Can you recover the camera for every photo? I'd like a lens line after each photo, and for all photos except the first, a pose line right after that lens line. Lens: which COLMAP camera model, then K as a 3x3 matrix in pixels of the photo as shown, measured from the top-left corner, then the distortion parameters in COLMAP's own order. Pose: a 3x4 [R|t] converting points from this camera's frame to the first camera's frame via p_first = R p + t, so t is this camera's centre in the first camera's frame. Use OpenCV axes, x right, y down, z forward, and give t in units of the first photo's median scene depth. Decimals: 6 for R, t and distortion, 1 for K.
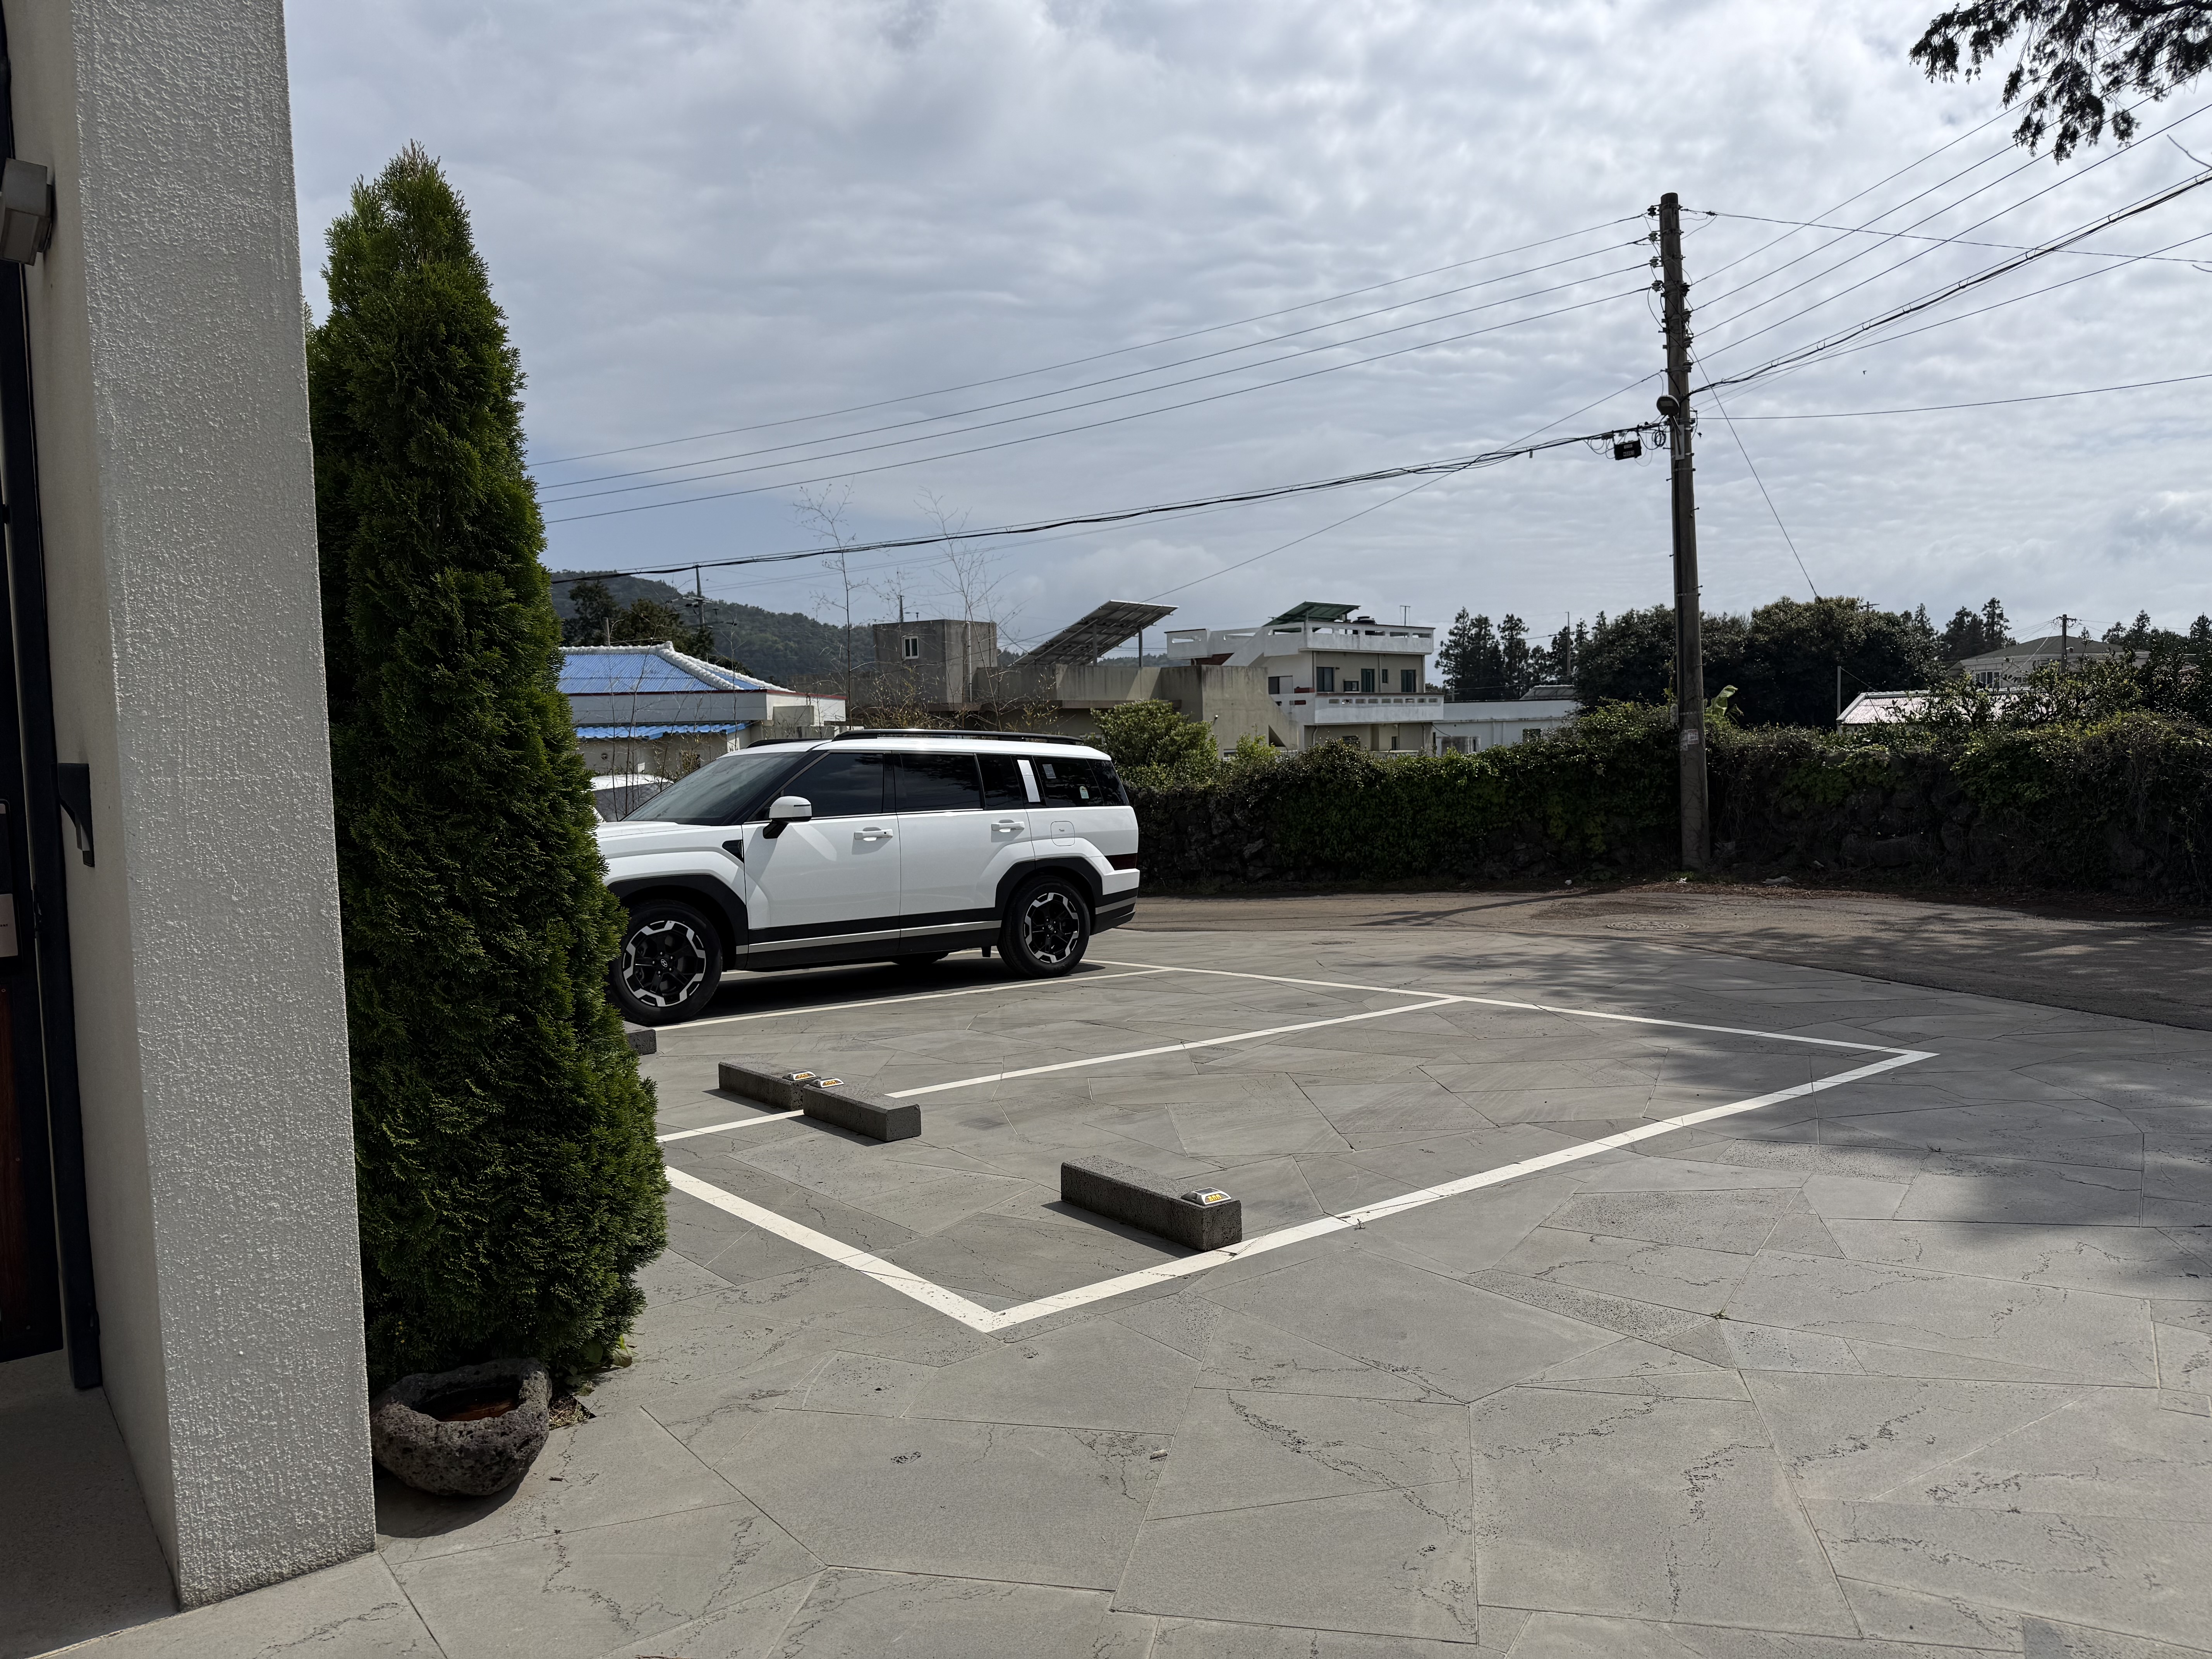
lens RADIAL K [[1583.1, 0, 1106.0], [0, 1583.1, 829.5], [0, 0, 1]] dist [0.053729, -0.067477]
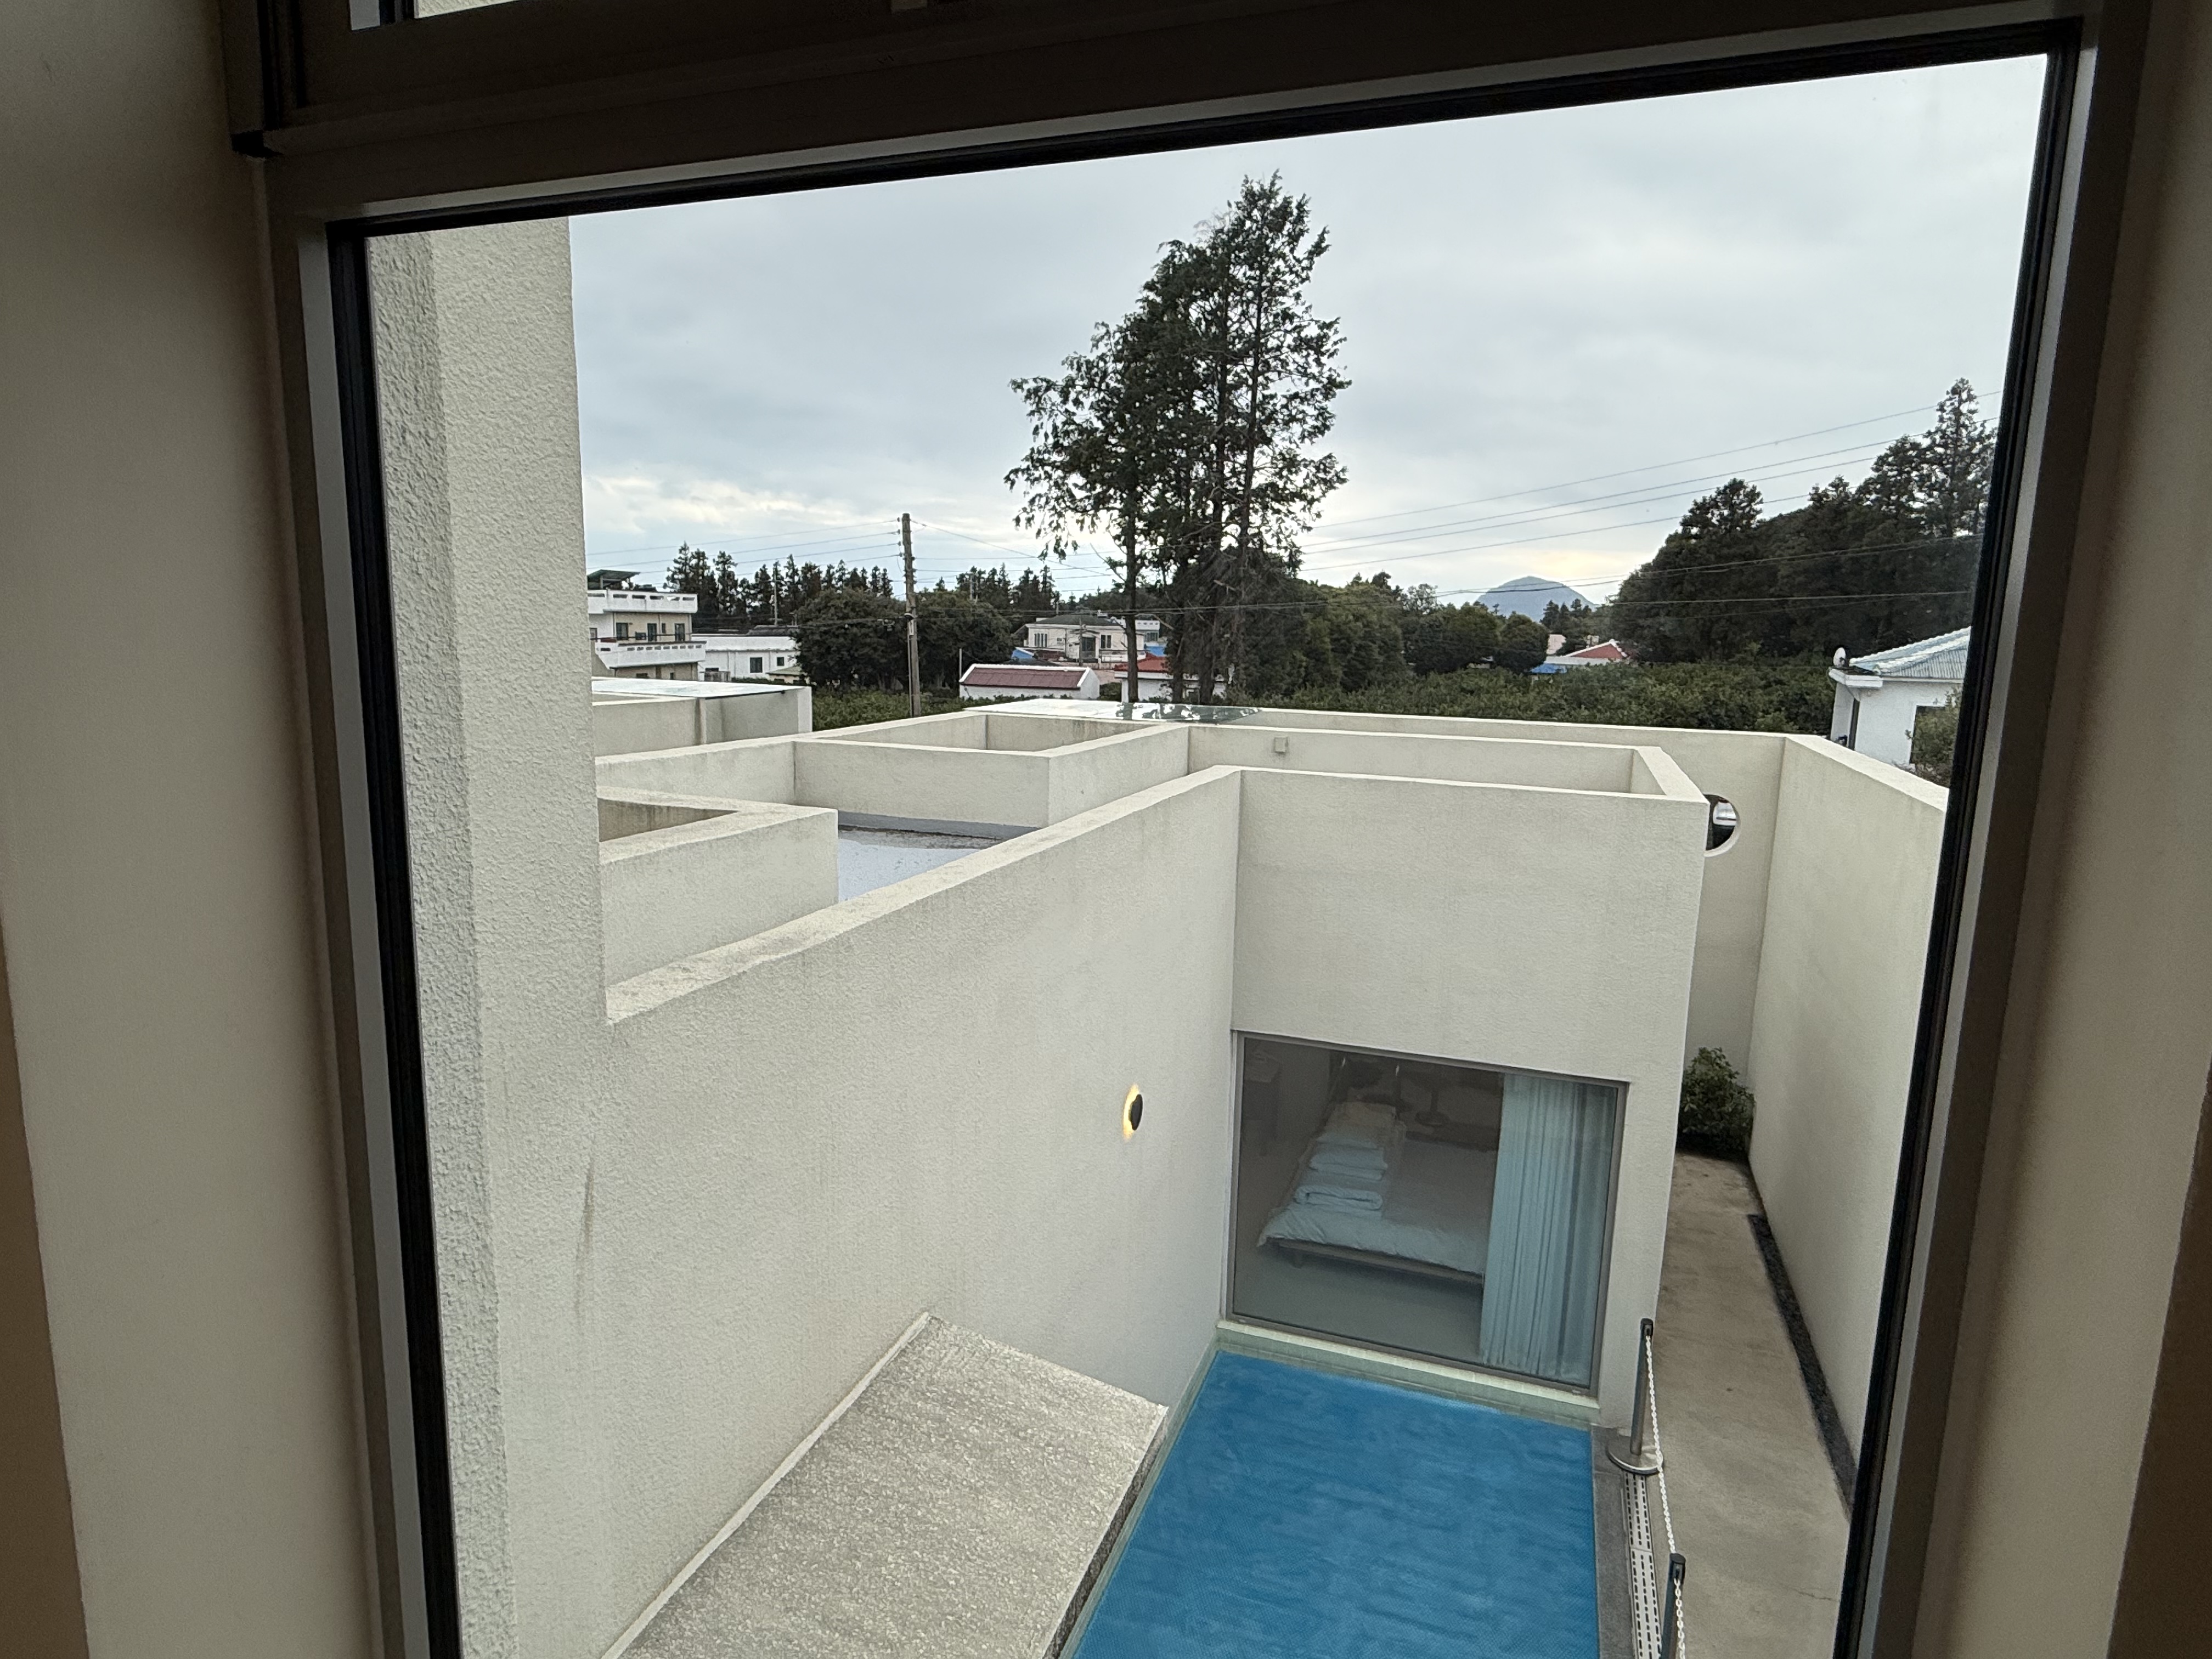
lens RADIAL K [[1250.5, 0, 1106.0], [0, 1250.5, 829.5], [0, 0, 1]] dist [-0.001851, -0.000661]
pose [[0.849666, -0.030851, 0.526418, -0.081358], [-0.020109, 0.995665, 0.090809, -0.030201], [-0.526938, -0.087743, 0.845363, -0.156151]]
